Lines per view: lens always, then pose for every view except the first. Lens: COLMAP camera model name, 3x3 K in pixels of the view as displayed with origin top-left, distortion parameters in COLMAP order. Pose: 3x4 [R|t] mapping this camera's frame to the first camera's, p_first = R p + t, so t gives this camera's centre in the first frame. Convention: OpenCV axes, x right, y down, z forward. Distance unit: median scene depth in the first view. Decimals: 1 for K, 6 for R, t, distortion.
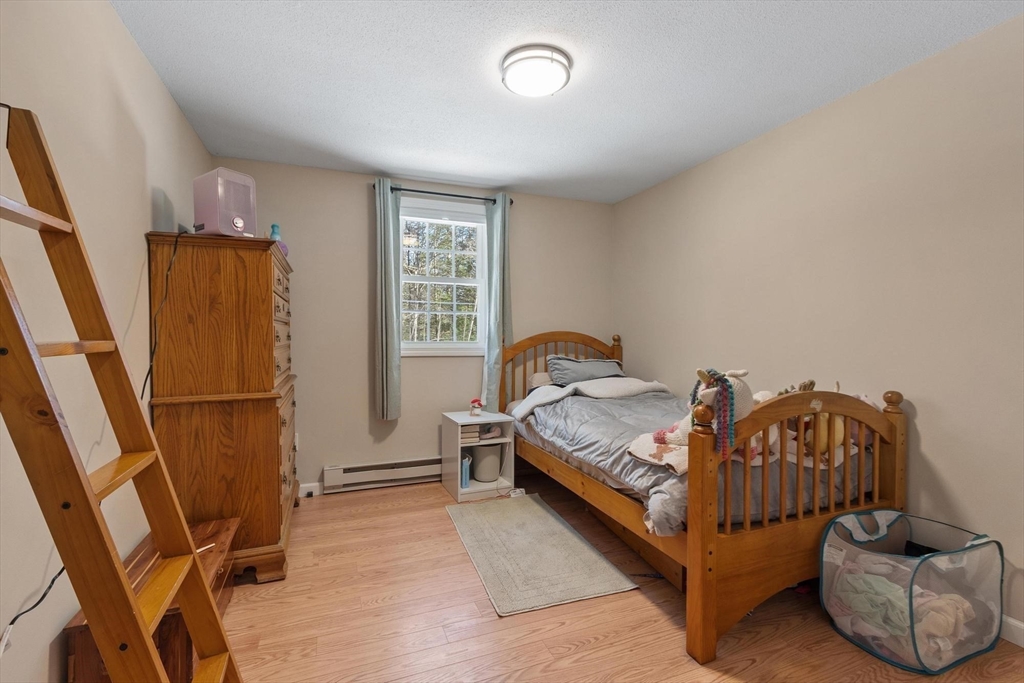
lens RADIAL K [[455.0, 0, 520.5], [0, 455.0, 356.0], [0, 0, 1]] dist [-0.001024, 0.000565]
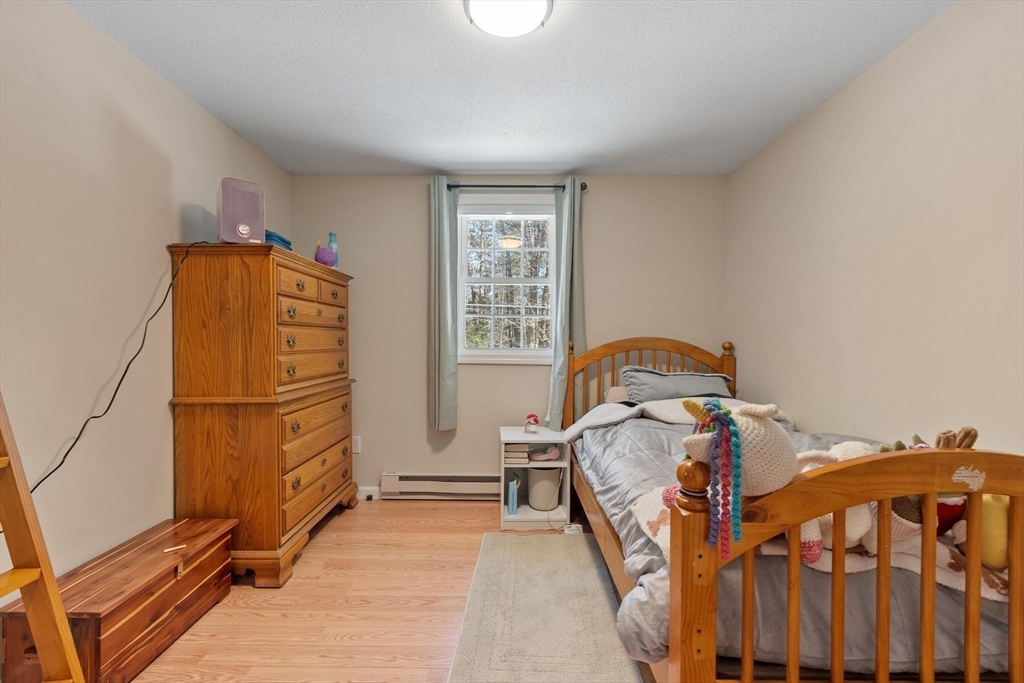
lens RADIAL K [[455.0, 0, 511.7], [0, 455.0, 354.8], [0, 0, 1]] dist [-0.001024, 0.000565]
pose [[0.926614, 0.017581, -0.375602, 0.307958], [-0.023157, 0.999678, -0.010337, -0.014531], [0.375300, 0.018276, 0.926723, 0.269548]]
